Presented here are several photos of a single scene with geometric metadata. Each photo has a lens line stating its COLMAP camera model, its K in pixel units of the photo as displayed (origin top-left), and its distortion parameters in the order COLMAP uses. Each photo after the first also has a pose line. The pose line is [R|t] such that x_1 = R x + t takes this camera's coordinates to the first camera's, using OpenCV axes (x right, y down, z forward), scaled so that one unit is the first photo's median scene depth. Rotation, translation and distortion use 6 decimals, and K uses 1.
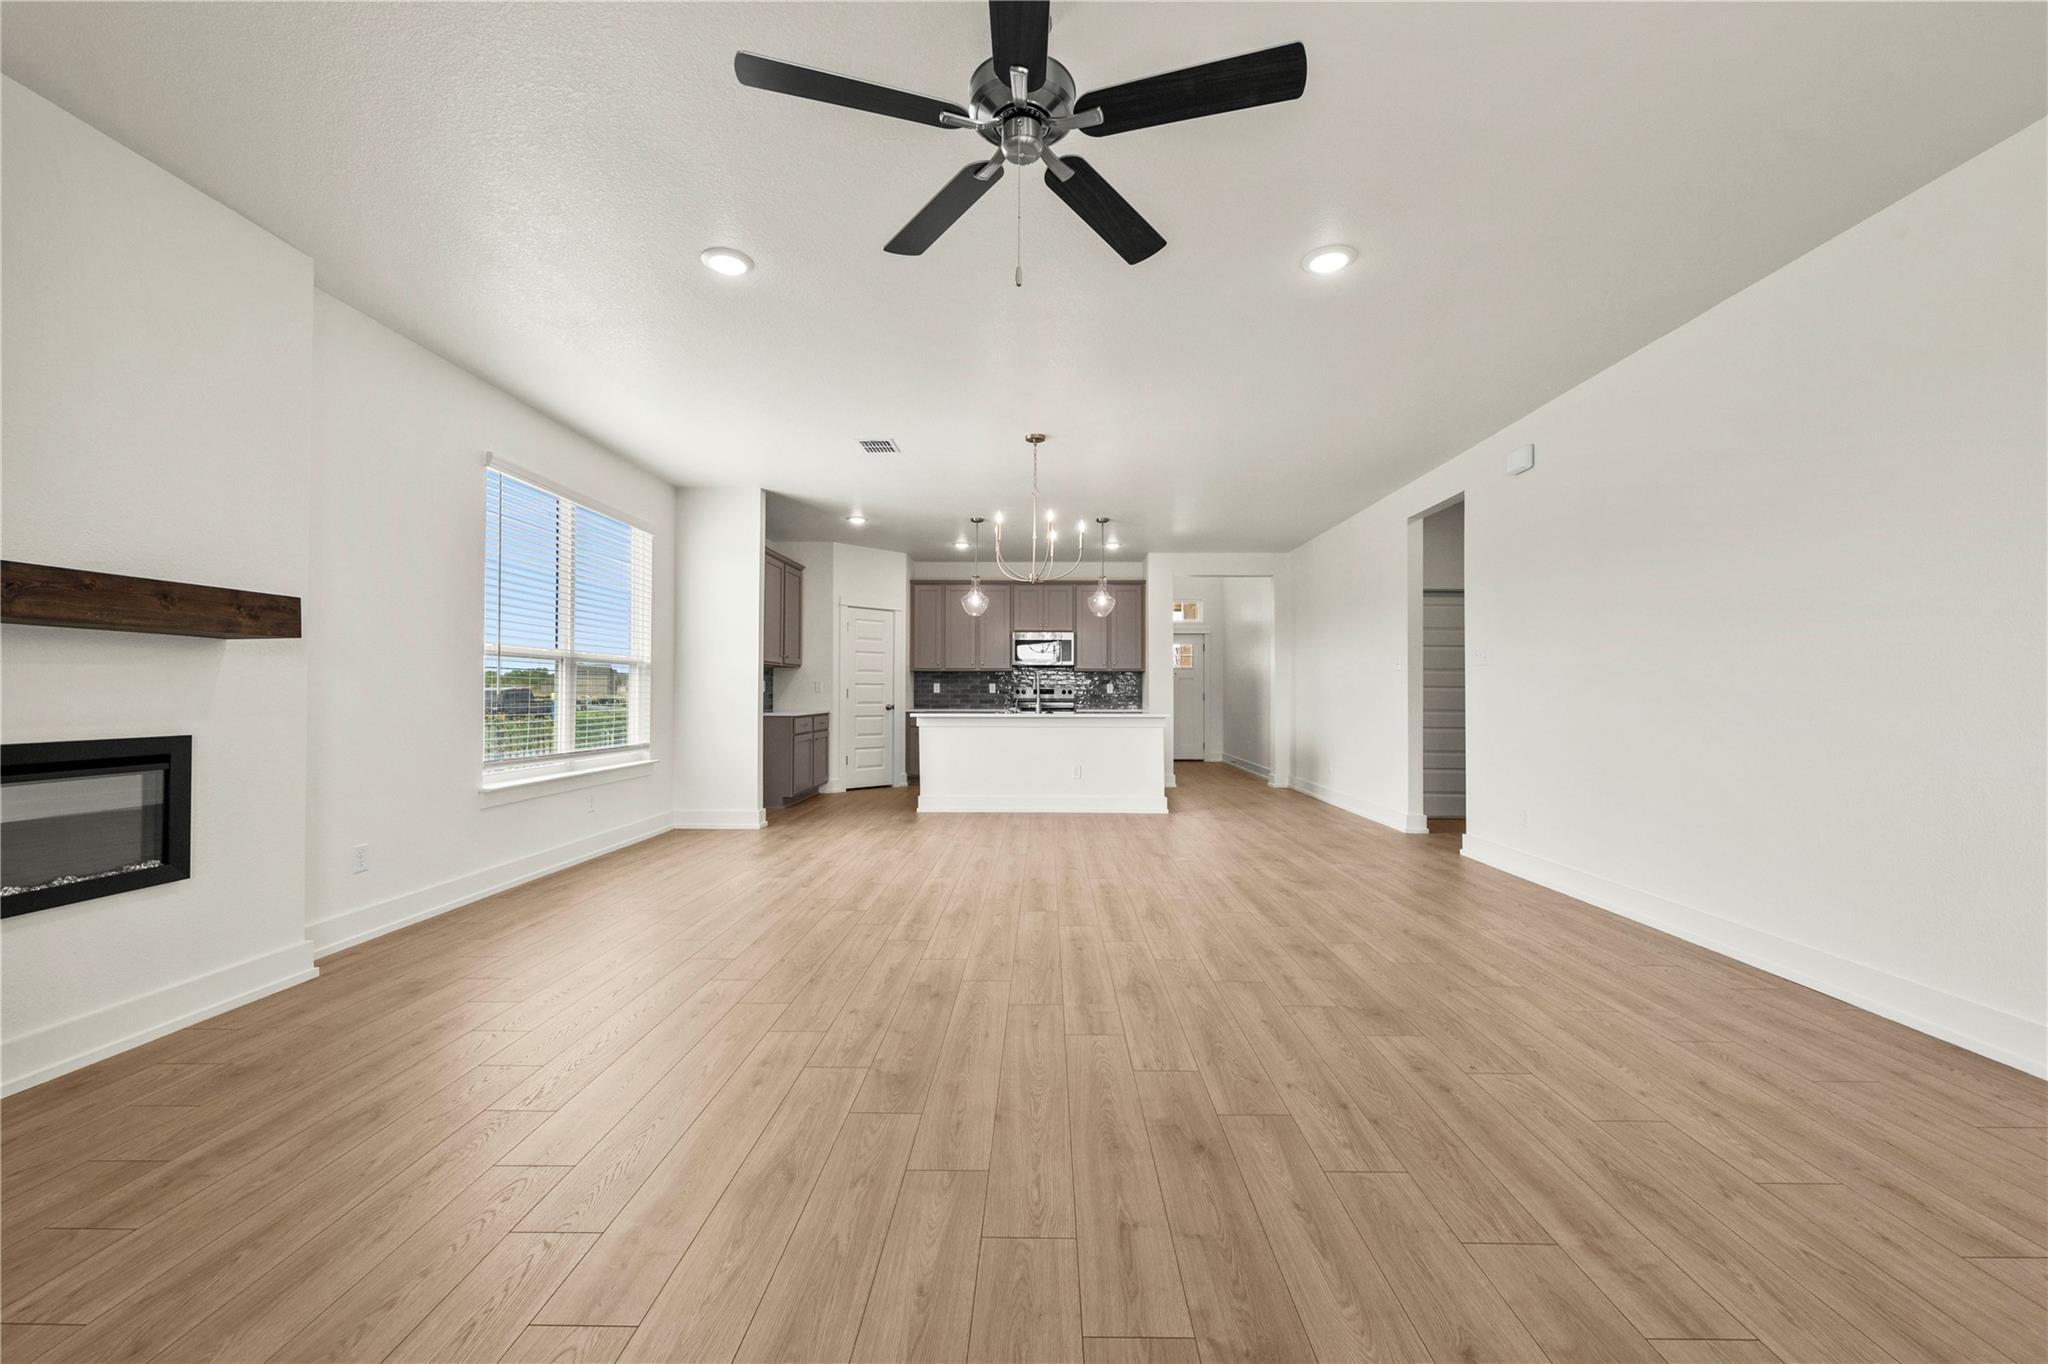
lens RADIAL K [[805.3, 0, 1030.9], [0, 805.3, 674.0], [0, 0, 1]] dist [0.002240, -0.000913]
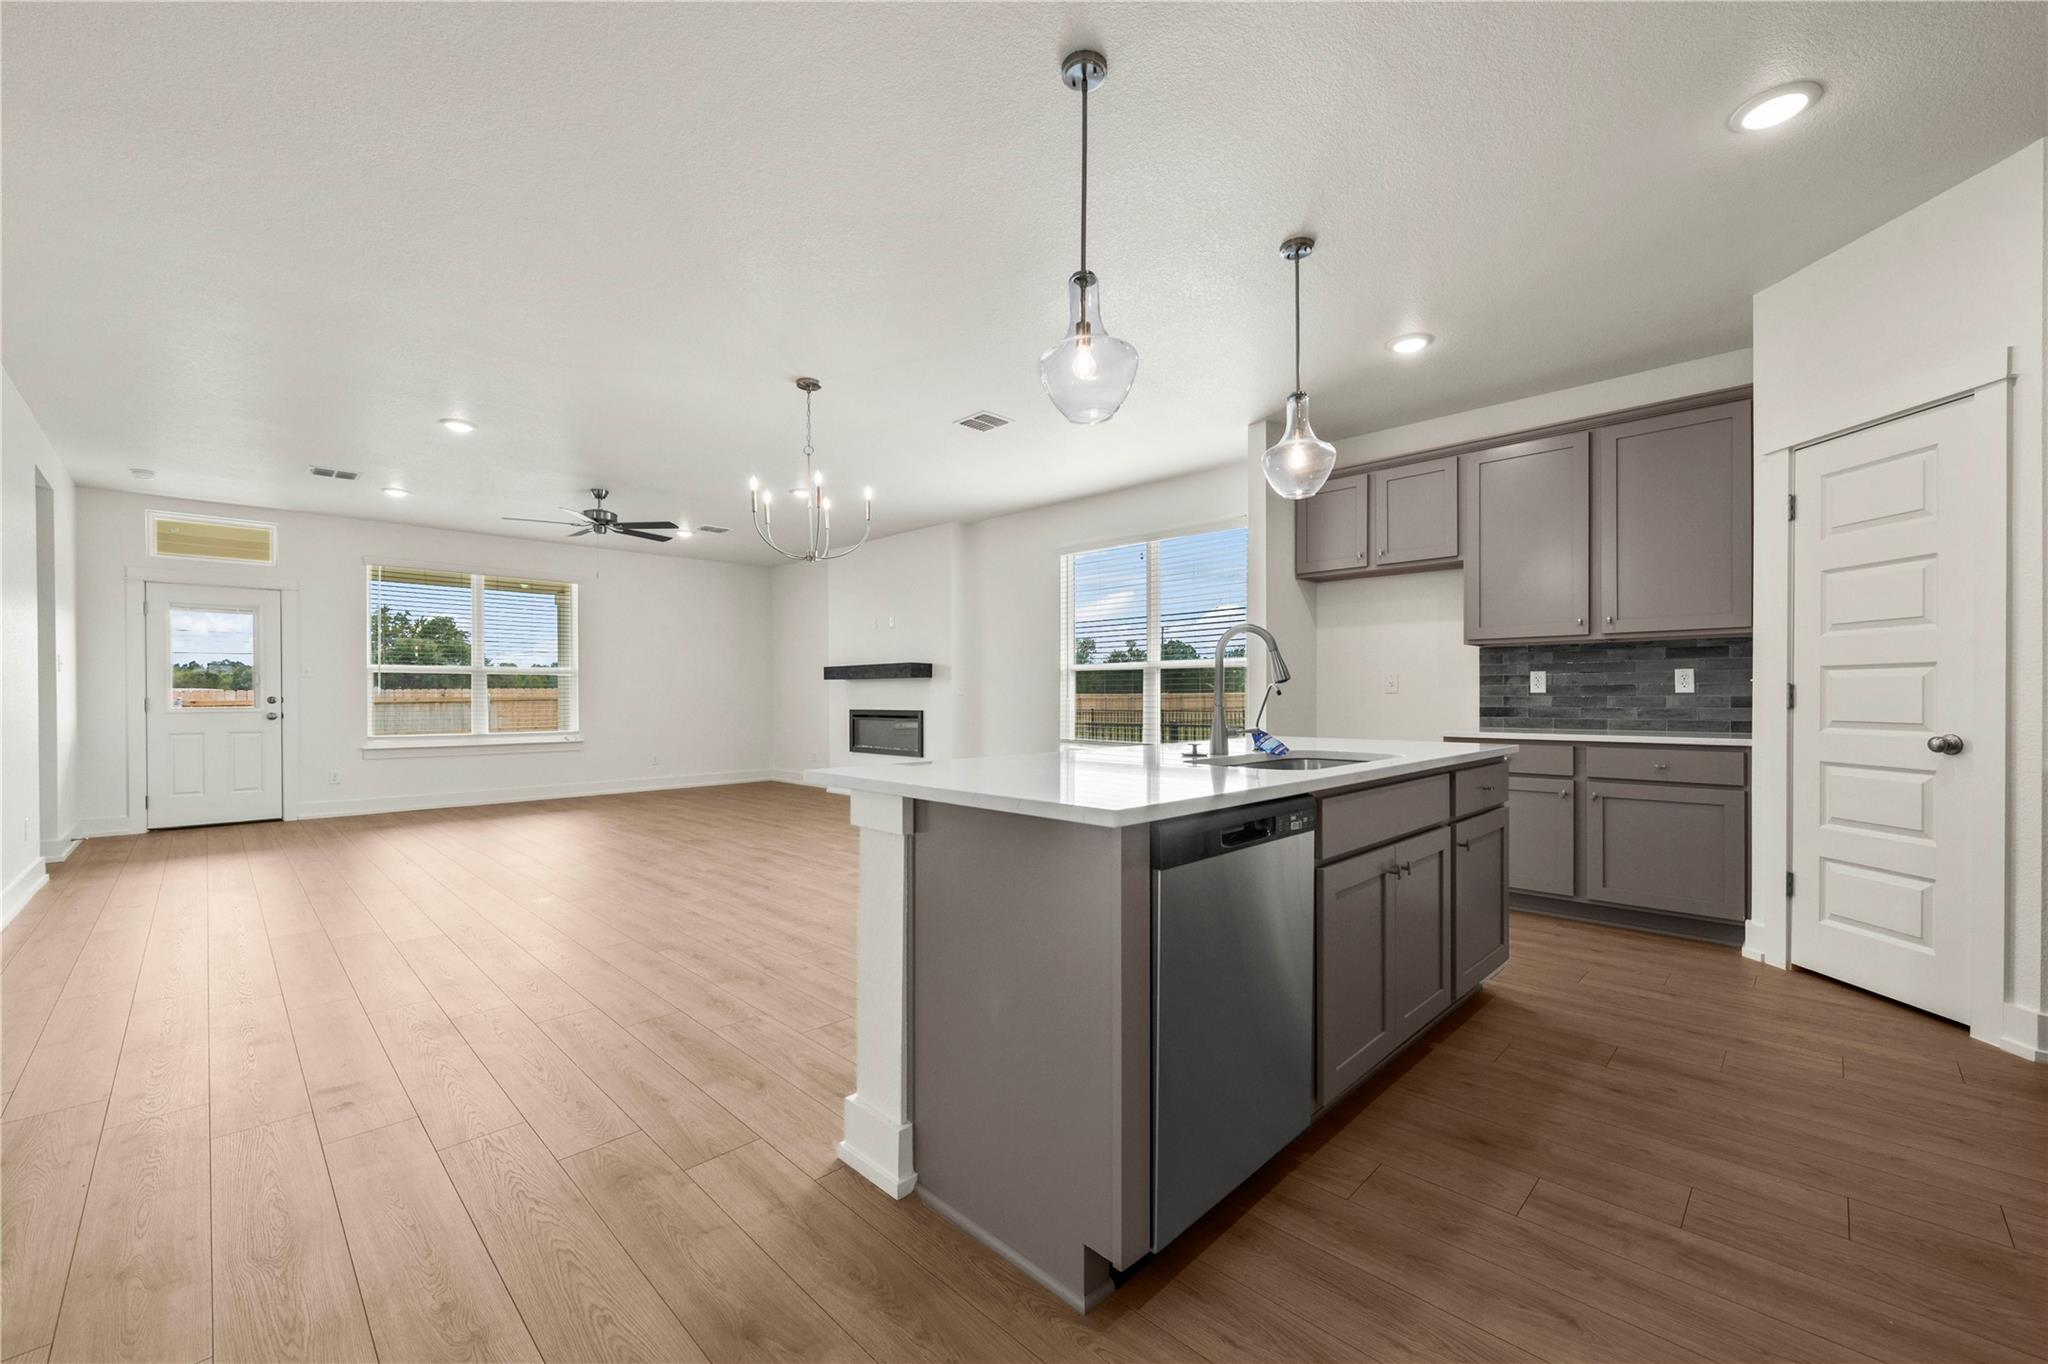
lens RADIAL K [[805.3, 0, 1031.9], [0, 805.3, 692.7], [0, 0, 1]] dist [0.002240, -0.000913]
pose [[-0.683234, -0.003279, -0.730192, 0.432579], [0.017834, 0.999617, -0.021176, 0.040453], [0.729982, -0.027491, -0.682914, 1.646320]]
